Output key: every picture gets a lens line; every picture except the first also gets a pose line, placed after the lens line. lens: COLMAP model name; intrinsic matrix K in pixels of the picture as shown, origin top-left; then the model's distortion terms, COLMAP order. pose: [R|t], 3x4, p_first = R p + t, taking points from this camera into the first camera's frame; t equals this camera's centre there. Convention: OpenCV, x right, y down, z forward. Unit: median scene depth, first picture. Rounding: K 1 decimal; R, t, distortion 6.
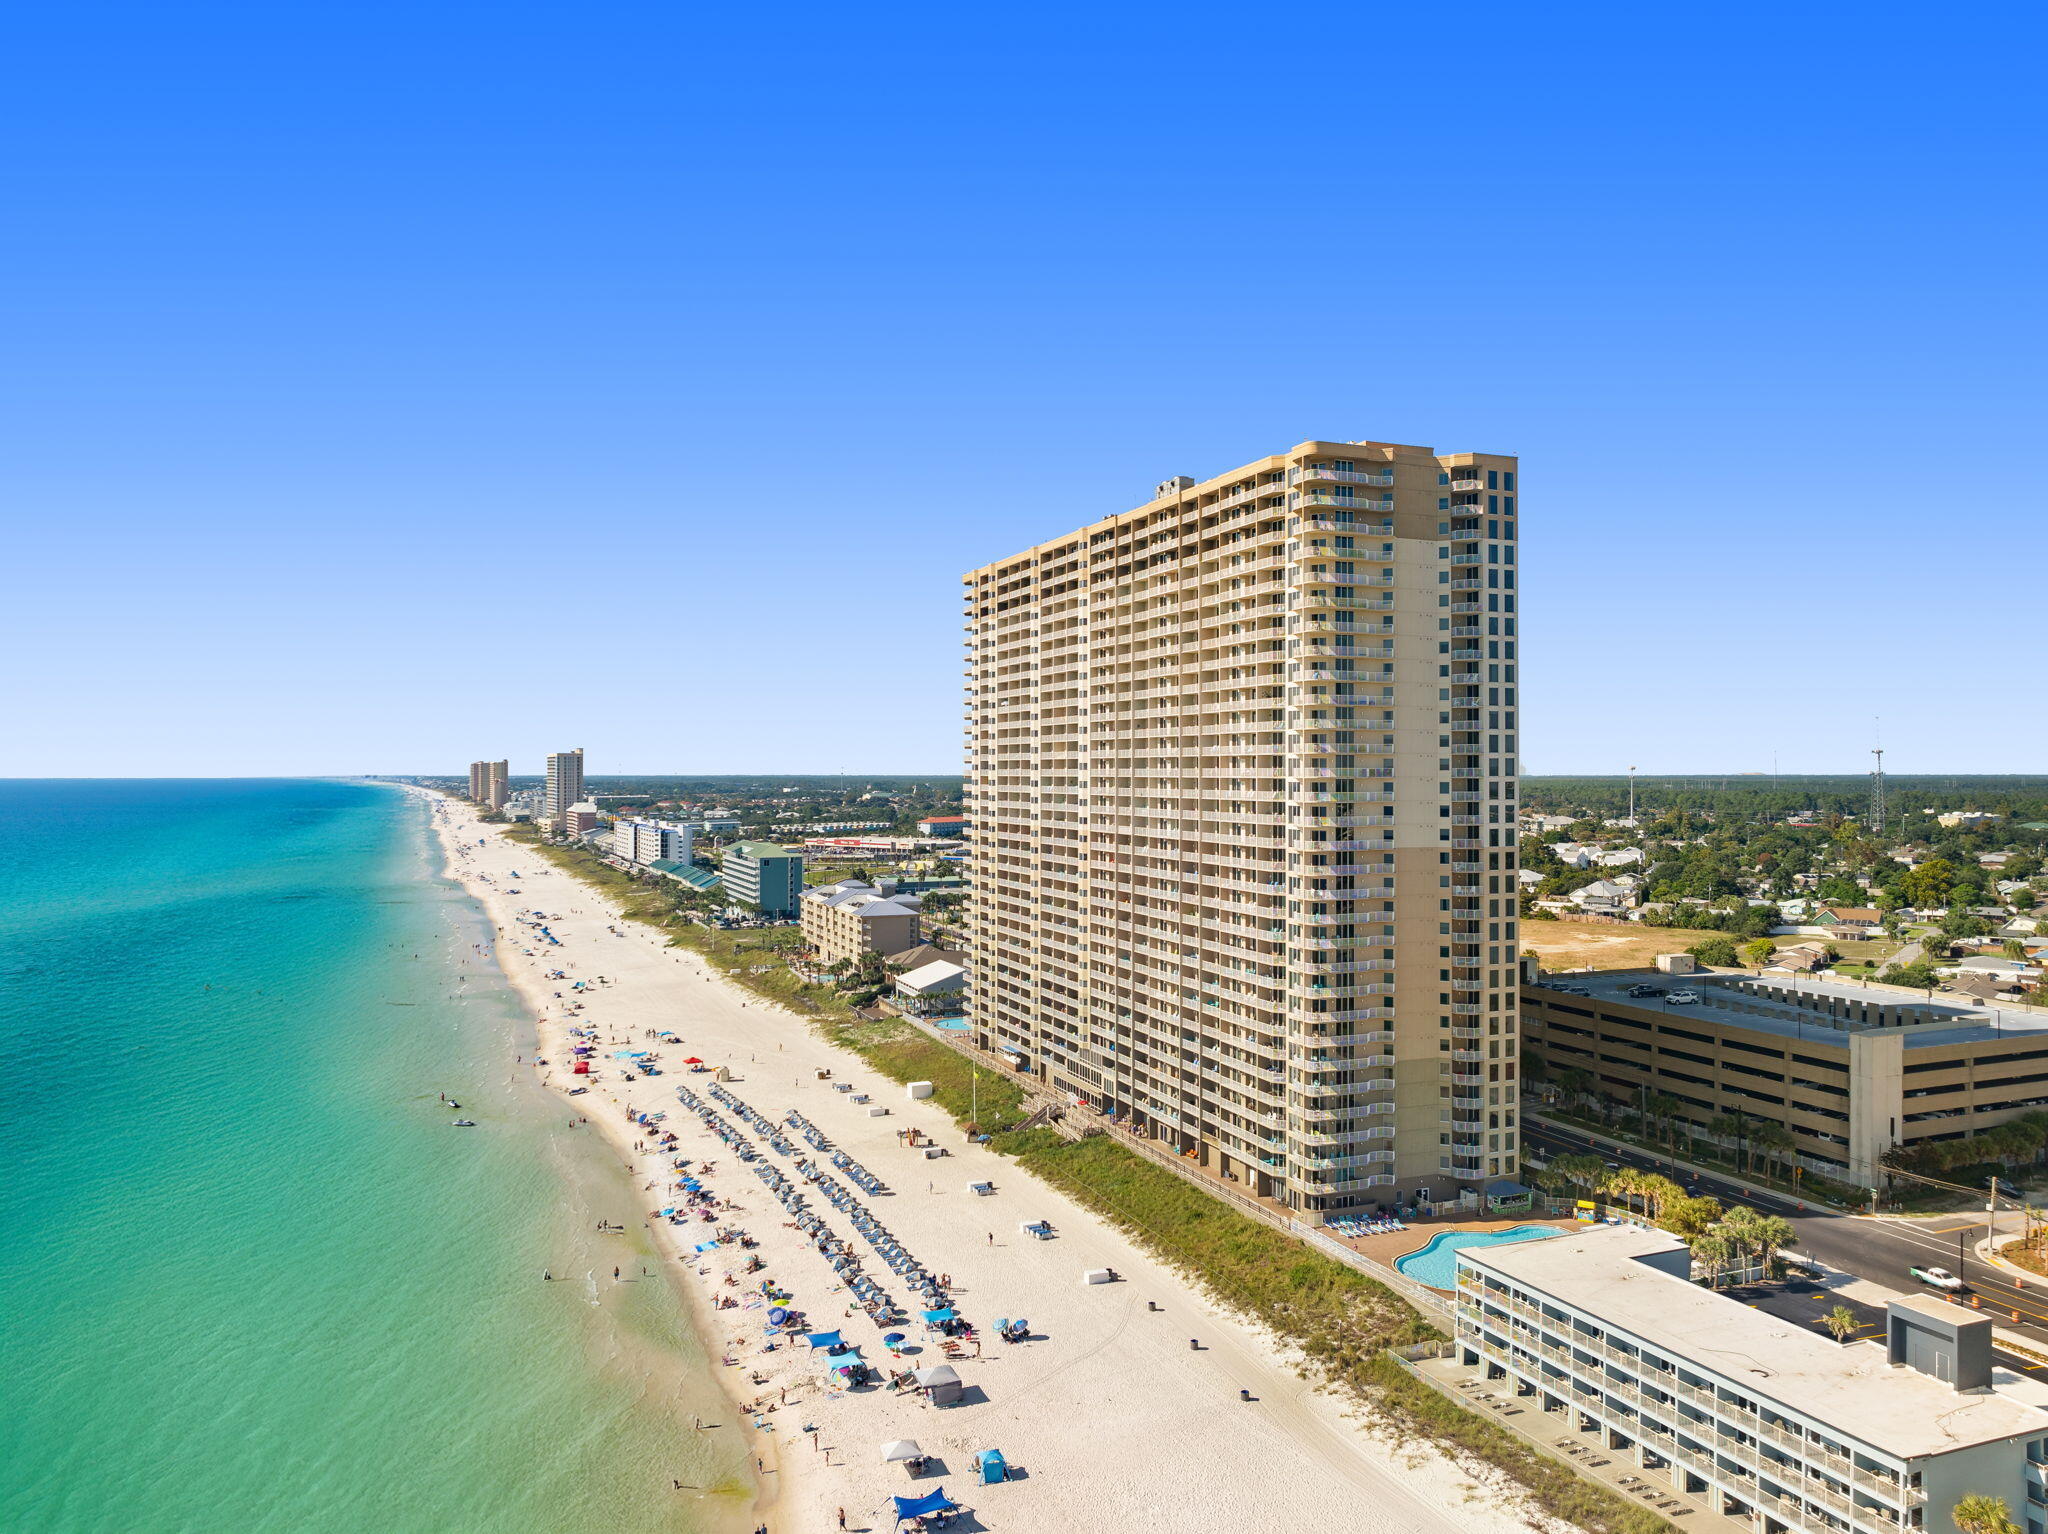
lens RADIAL K [[1458.2, 0, 1022.2], [0, 1458.2, 769.1], [0, 0, 1]] dist [-0.000809, -0.000201]
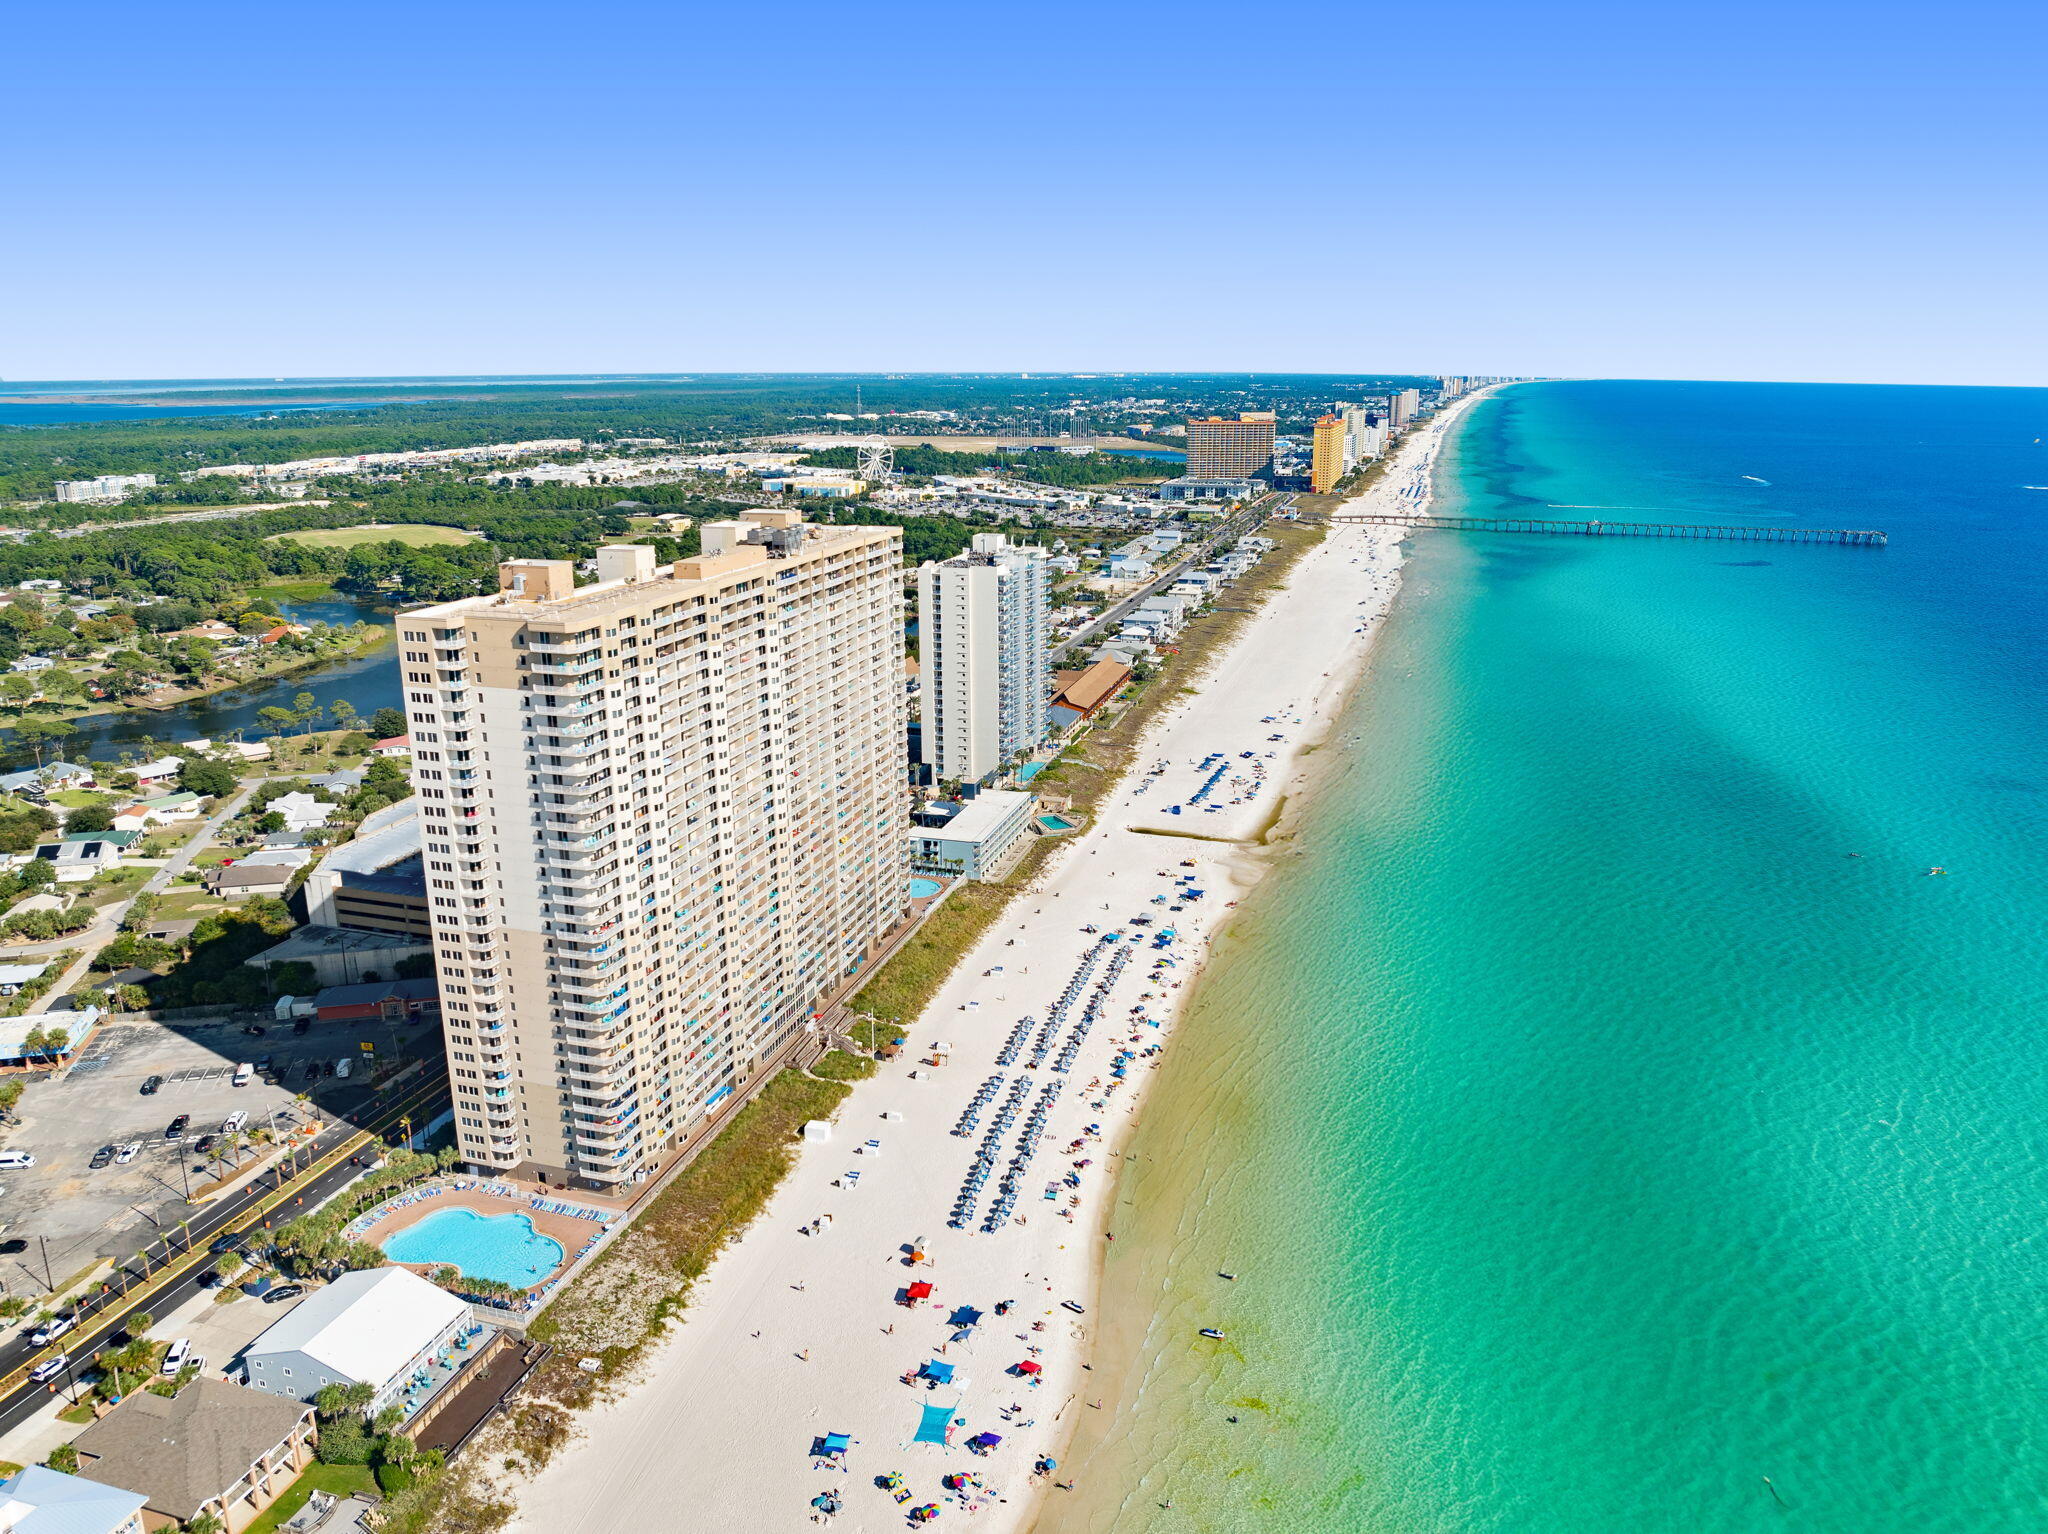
lens RADIAL K [[1458.2, 0, 1022.9], [0, 1458.2, 765.5], [0, 0, 1]] dist [-0.000809, -0.000201]
pose [[-0.790539, -0.161597, 0.590706, -1.147675], [0.000985, 0.964221, 0.265096, -0.450246], [-0.612410, 0.210151, -0.762096, 2.538784]]
